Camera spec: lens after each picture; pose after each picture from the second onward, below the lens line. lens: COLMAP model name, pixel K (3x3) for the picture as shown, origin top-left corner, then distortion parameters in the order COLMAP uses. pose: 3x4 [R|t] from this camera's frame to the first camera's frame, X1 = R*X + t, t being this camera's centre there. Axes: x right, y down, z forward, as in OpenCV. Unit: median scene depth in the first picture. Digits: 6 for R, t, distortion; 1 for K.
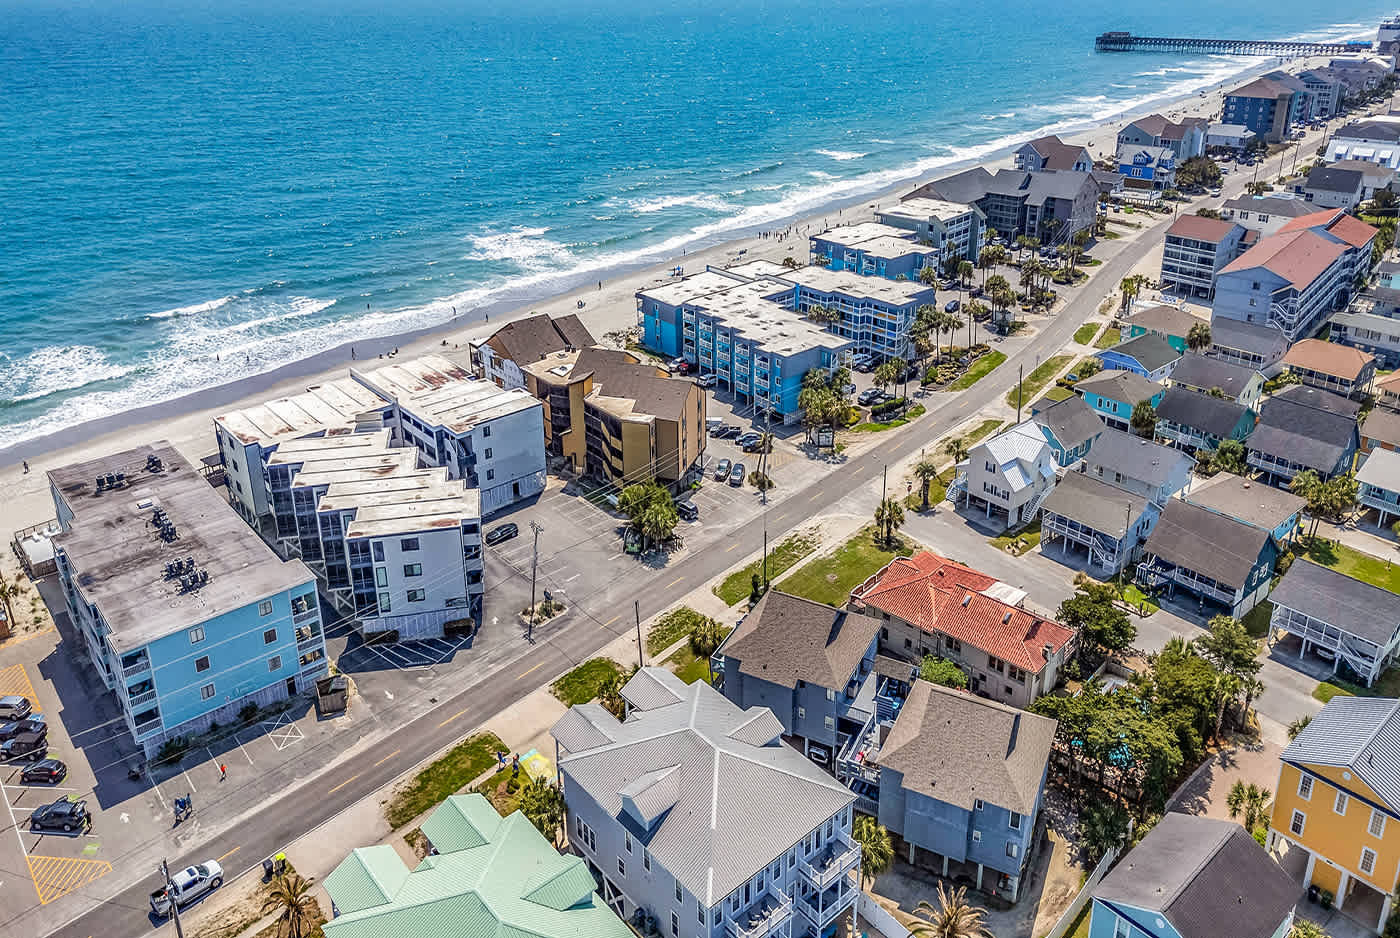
lens RADIAL K [[1072.9, 0, 703.5], [0, 1072.9, 302.9], [0, 0, 1]] dist [0.015356, -0.012396]
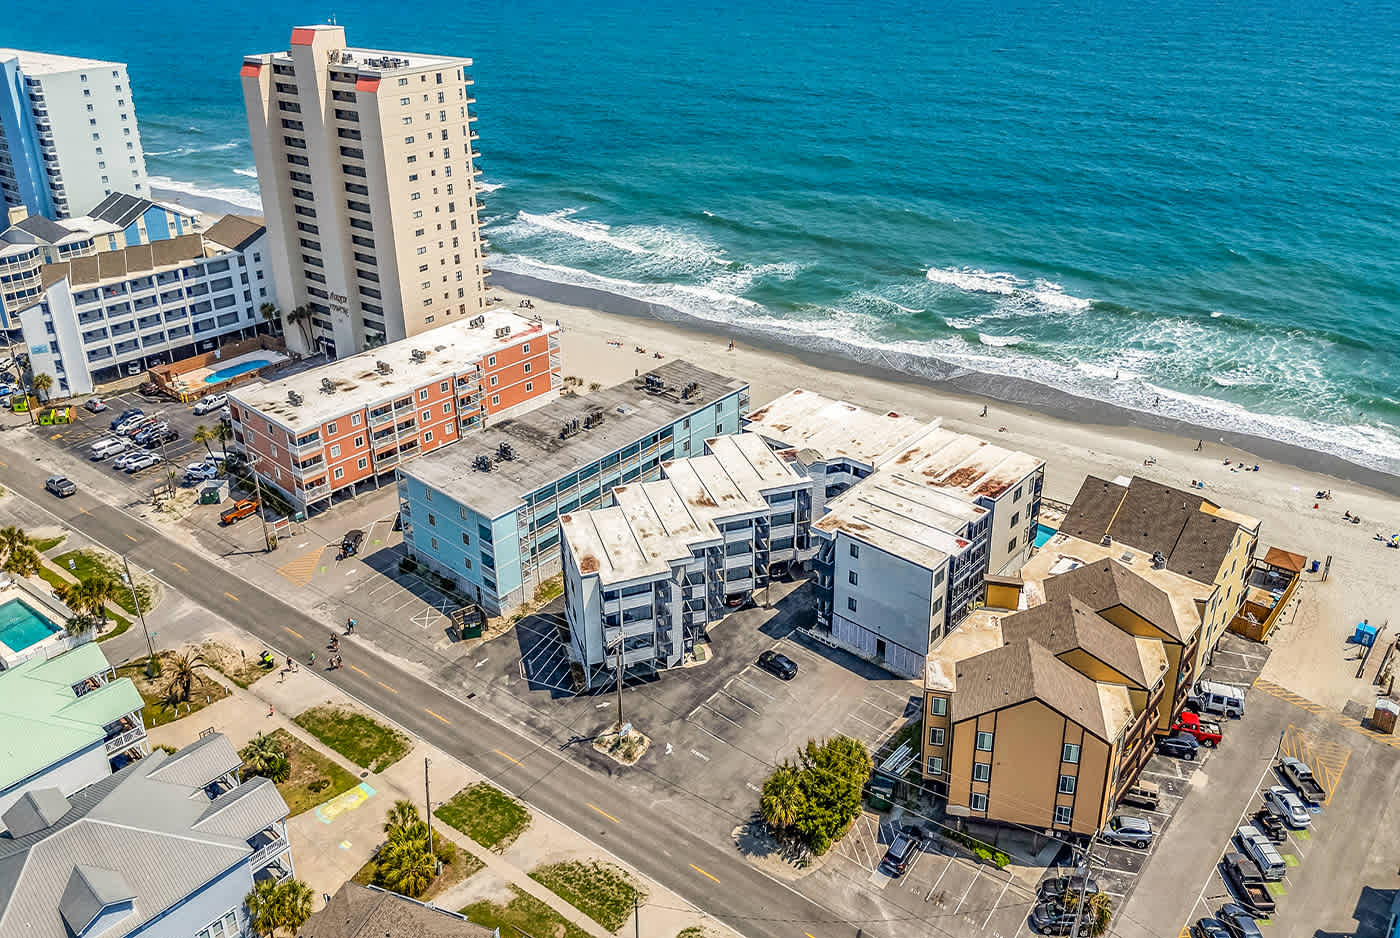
lens RADIAL K [[1042.9, 0, 703.3], [0, 1042.9, 317.1], [0, 0, 1]] dist [0.066656, -0.121031]
pose [[0.132887, 0.350461, -0.927102, 0.443630], [-0.294991, 0.906992, 0.300576, -0.237955], [0.946214, 0.233544, 0.223911, 0.746519]]
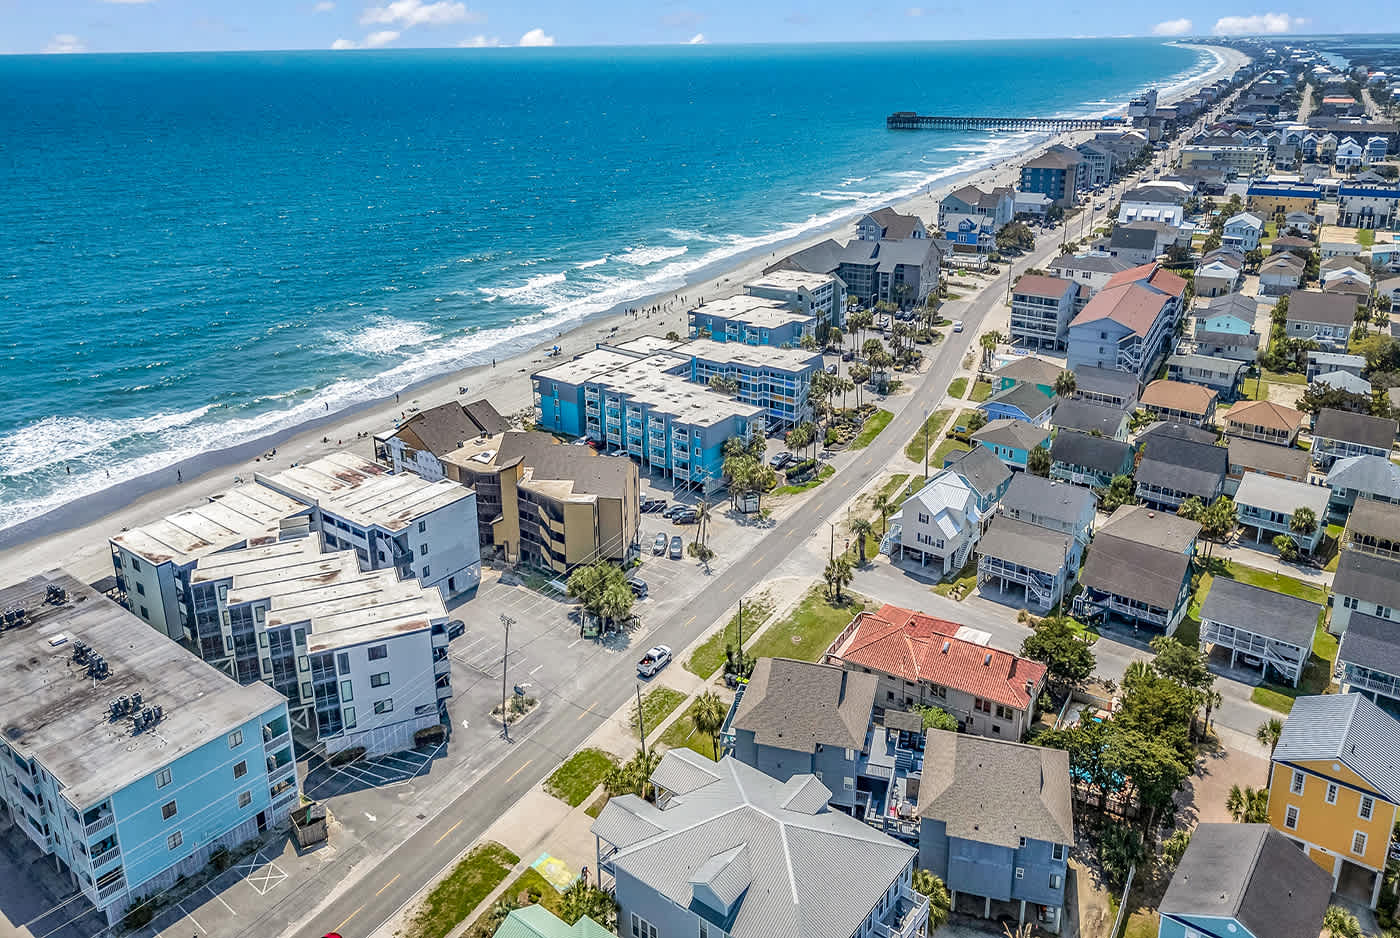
lens RADIAL K [[1047.9, 0, 703.3], [0, 1047.9, 330.7], [0, 0, 1]] dist [0.041164, -0.041002]
pose [[0.980862, -0.052314, 0.187544, -0.131494], [0.060949, 0.997316, -0.040570, -0.002124], [-0.184918, 0.051224, 0.981418, 0.018605]]
